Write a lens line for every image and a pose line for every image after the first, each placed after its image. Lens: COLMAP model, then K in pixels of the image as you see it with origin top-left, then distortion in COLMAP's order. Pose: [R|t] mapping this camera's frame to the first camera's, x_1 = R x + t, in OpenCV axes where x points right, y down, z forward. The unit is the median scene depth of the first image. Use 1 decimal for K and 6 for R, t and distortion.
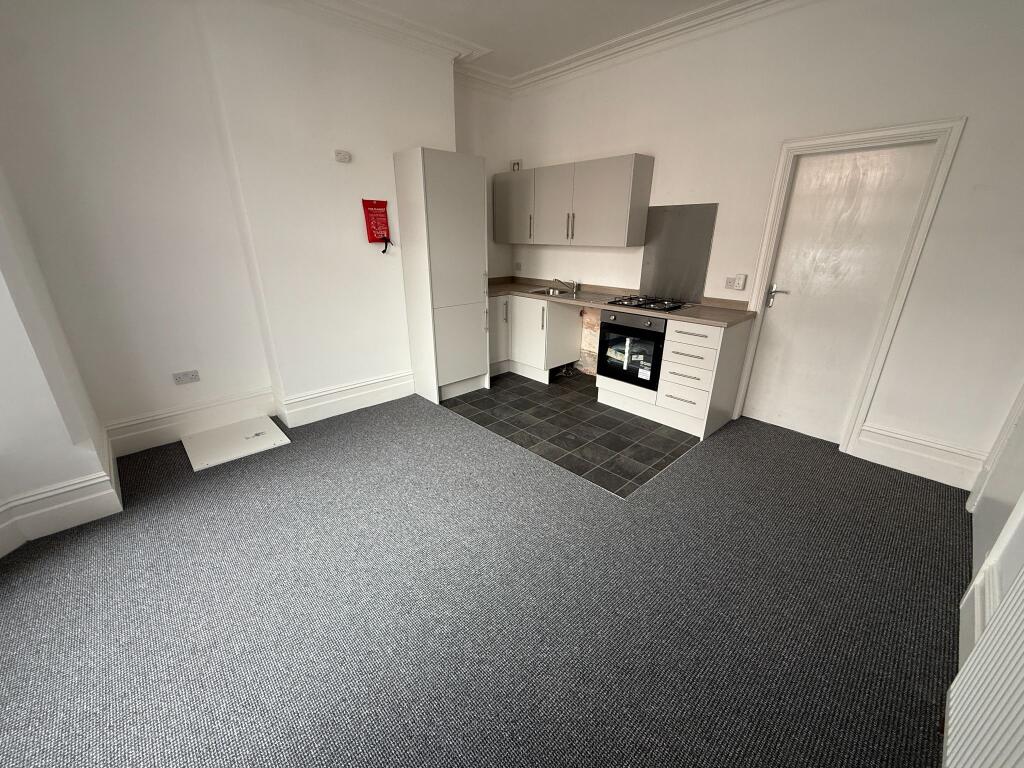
lens RADIAL K [[405.2, 0, 508.5], [0, 405.2, 384.3], [0, 0, 1]] dist [0.008457, 0.000146]
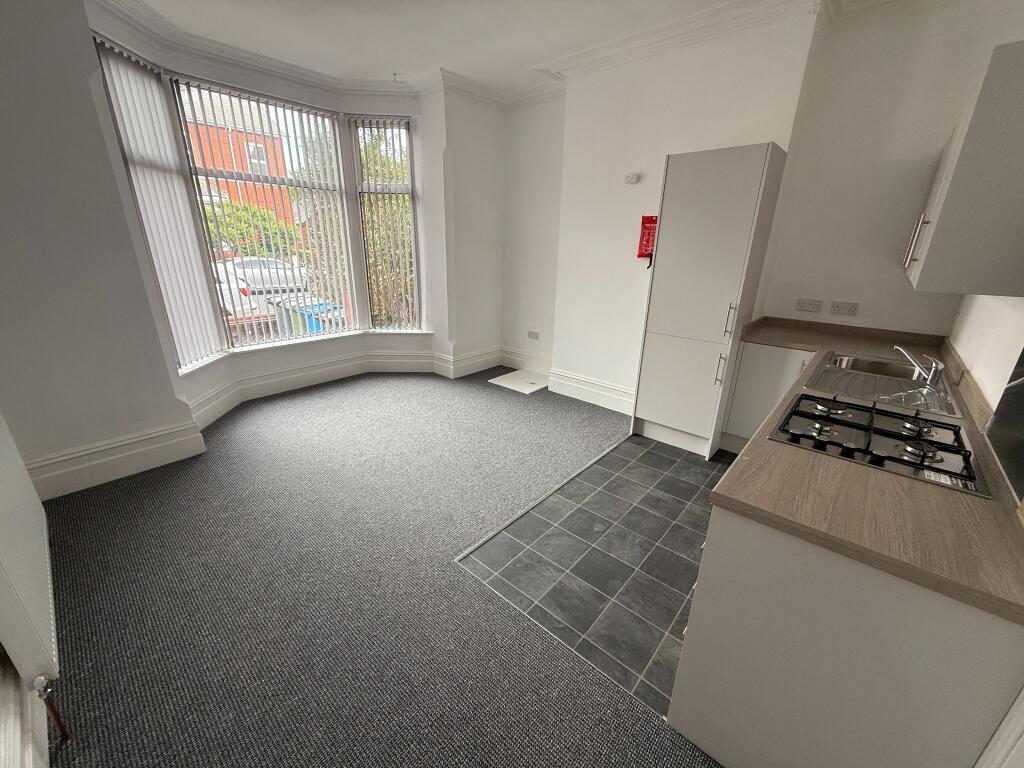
lens RADIAL K [[405.2, 0, 510.0], [0, 405.2, 386.2], [0, 0, 1]] dist [0.008457, 0.000146]
pose [[0.093507, 0.331048, -0.938970, 0.626681], [-0.365143, 0.888789, 0.276993, -0.202274], [0.926243, 0.316958, 0.203988, 0.529808]]
